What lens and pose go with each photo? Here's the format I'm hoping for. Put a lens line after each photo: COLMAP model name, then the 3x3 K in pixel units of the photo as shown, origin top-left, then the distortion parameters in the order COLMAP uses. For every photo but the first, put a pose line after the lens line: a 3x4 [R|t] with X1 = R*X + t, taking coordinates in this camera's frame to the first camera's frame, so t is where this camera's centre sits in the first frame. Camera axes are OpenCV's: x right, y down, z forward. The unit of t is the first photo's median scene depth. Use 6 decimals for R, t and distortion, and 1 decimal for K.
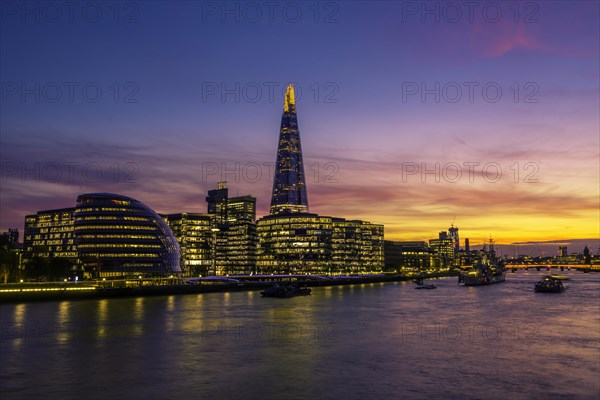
lens RADIAL K [[538.7, 0, 300.0], [0, 538.7, 200.0], [0, 0, 1]] dist [0.043411, 0.004103]
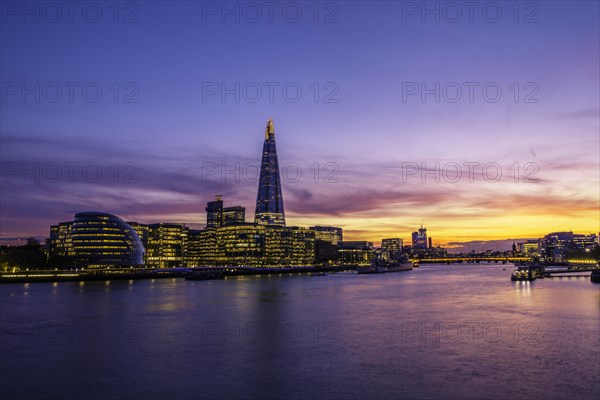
lens RADIAL K [[466.0, 0, 300.0], [0, 466.0, 200.0], [0, 0, 1]] dist [-0.001119, 0.004700]
pose [[0.999310, -0.012200, -0.035089, 0.182702], [0.011819, 0.999869, -0.011026, -0.017613], [0.035219, 0.010604, 0.999323, -0.185601]]
